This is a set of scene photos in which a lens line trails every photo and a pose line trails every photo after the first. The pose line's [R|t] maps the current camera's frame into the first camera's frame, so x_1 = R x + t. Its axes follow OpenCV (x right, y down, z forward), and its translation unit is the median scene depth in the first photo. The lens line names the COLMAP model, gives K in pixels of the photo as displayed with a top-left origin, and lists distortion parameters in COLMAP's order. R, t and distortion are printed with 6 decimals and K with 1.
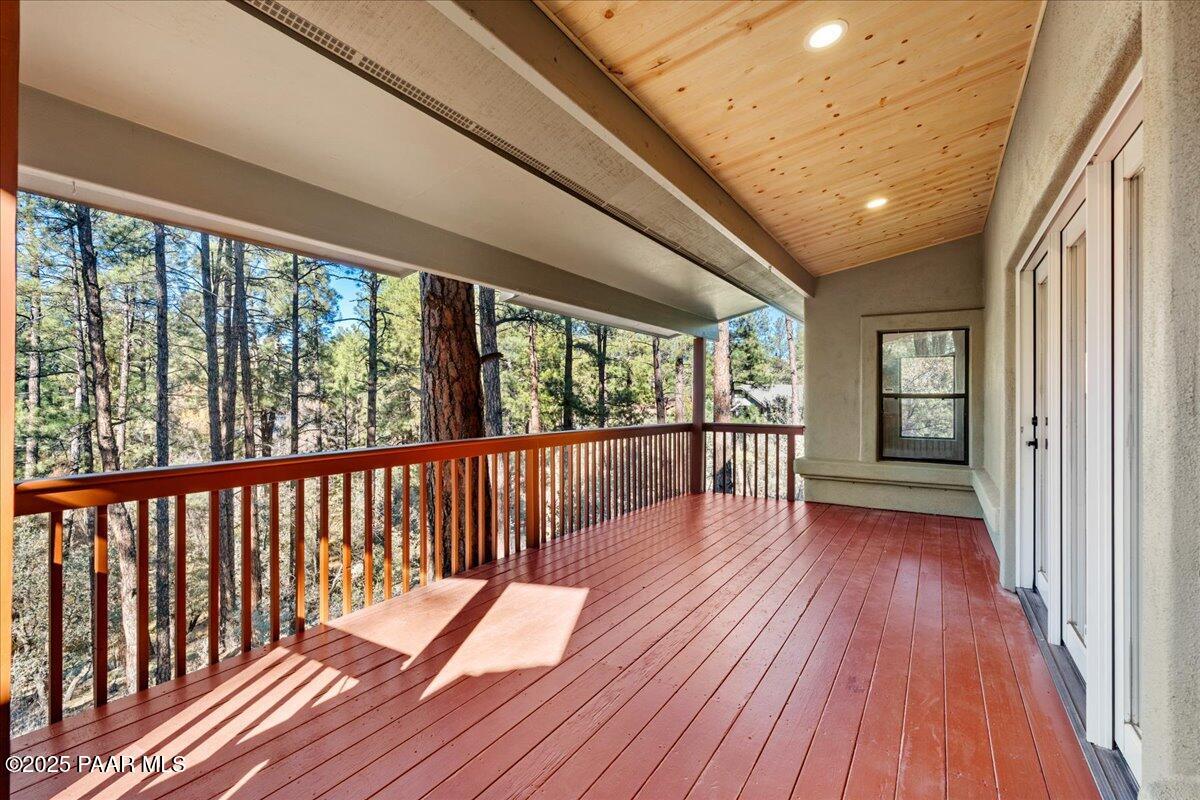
lens RADIAL K [[537.9, 0, 600.0], [0, 537.9, 400.0], [0, 0, 1]] dist [-0.002367, -0.000175]
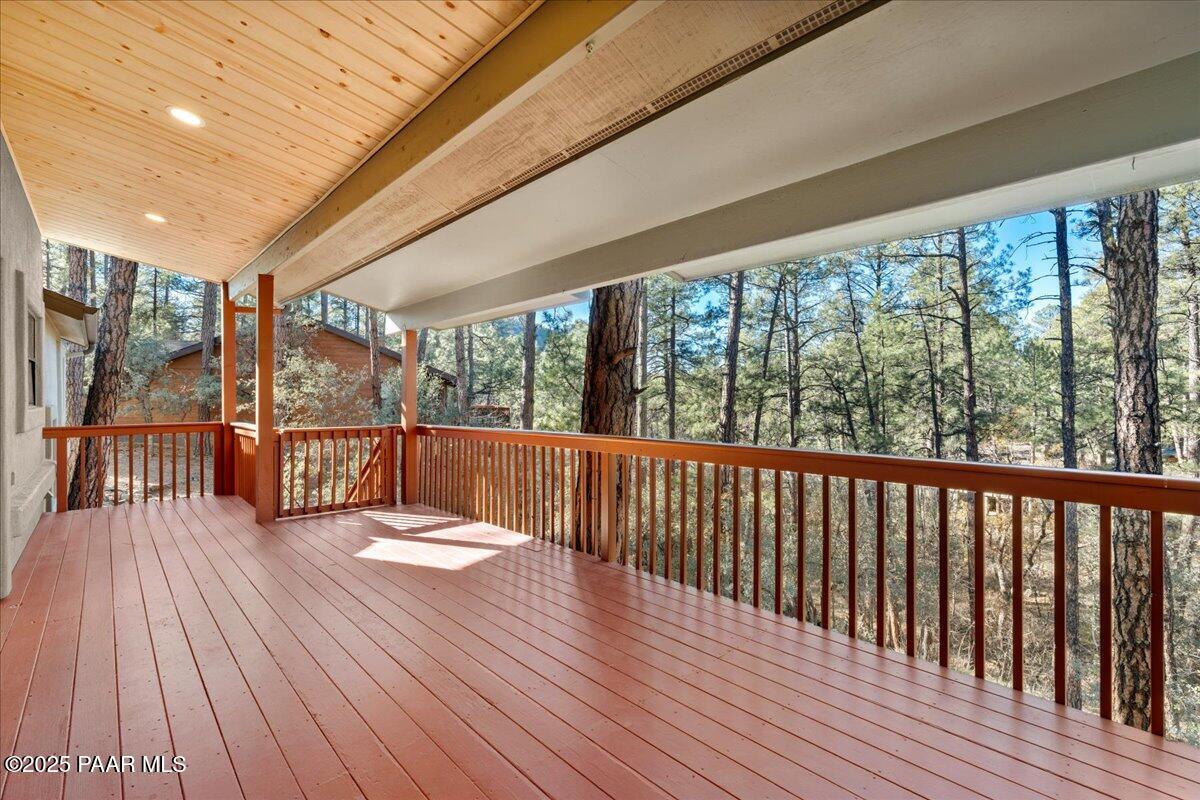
lens RADIAL K [[550.4, 0, 600.0], [0, 550.4, 400.0], [0, 0, 1]] dist [0.004020, 0.000476]
pose [[-0.287920, 0.011797, -0.957582, 0.566525], [0.004603, 0.999930, 0.010935, -0.006178], [0.957644, -0.001260, -0.287954, 0.937322]]
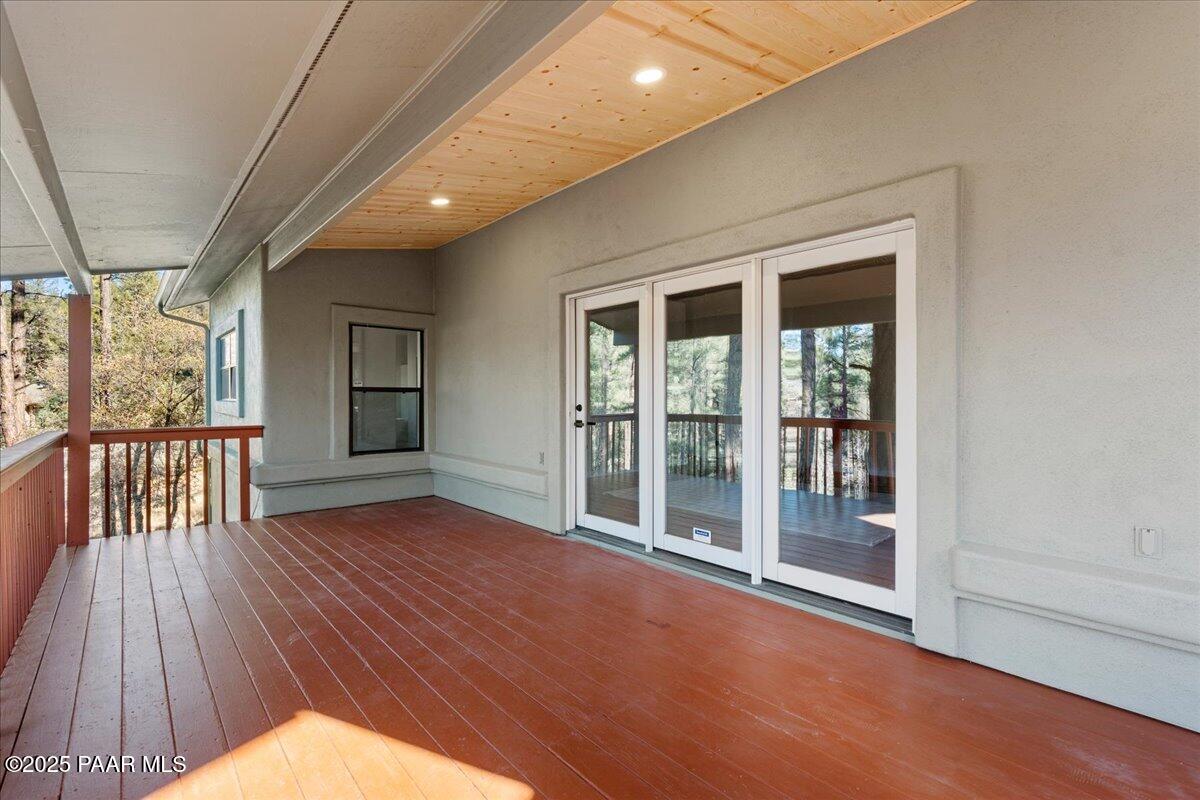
lens RADIAL K [[537.9, 0, 600.0], [0, 537.9, 400.0], [0, 0, 1]] dist [-0.002367, -0.000175]
pose [[0.292860, -0.012684, 0.956071, -0.289379], [0.003497, 0.999920, 0.012195, 0.001195], [-0.956149, -0.000228, 0.292881, 0.305551]]
